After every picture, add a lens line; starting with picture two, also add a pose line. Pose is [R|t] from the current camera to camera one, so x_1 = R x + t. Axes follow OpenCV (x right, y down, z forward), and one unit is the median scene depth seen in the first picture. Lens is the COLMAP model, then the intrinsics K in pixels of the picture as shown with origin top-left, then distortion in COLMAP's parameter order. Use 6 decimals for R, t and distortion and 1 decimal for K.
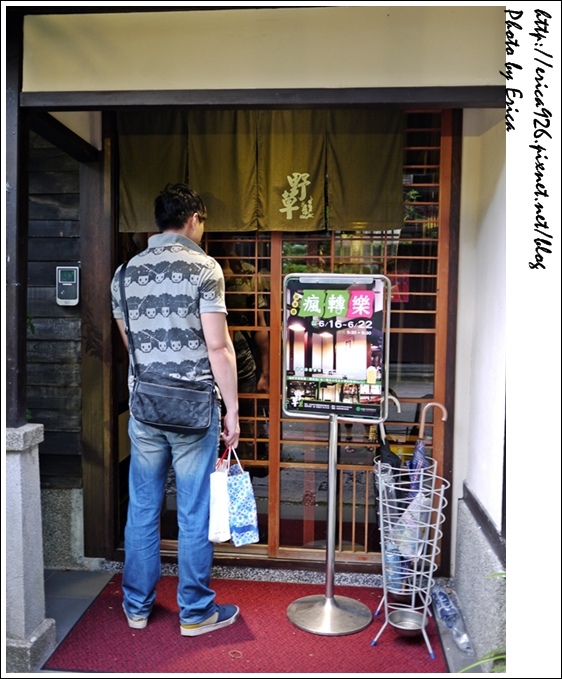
lens RADIAL K [[881.4, 0, 280.0], [0, 881.4, 340.2], [0, 0, 1]] dist [-0.024464, 0.000000]
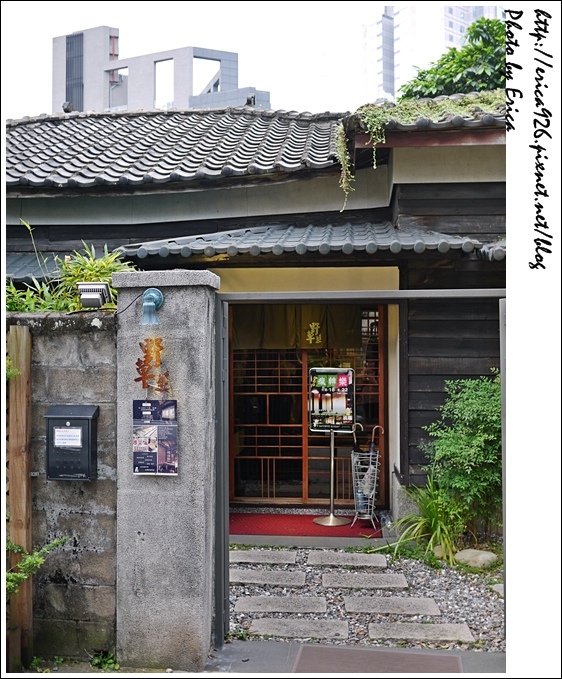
lens RADIAL K [[881.4, 0, 280.8], [0, 881.4, 340.1], [0, 0, 1]] dist [-0.024464, 0.000000]
pose [[0.999887, -0.013570, -0.006459, -0.054155], [0.012809, 0.994282, -0.106019, 0.094187], [0.007861, 0.105925, 0.994343, -1.298412]]
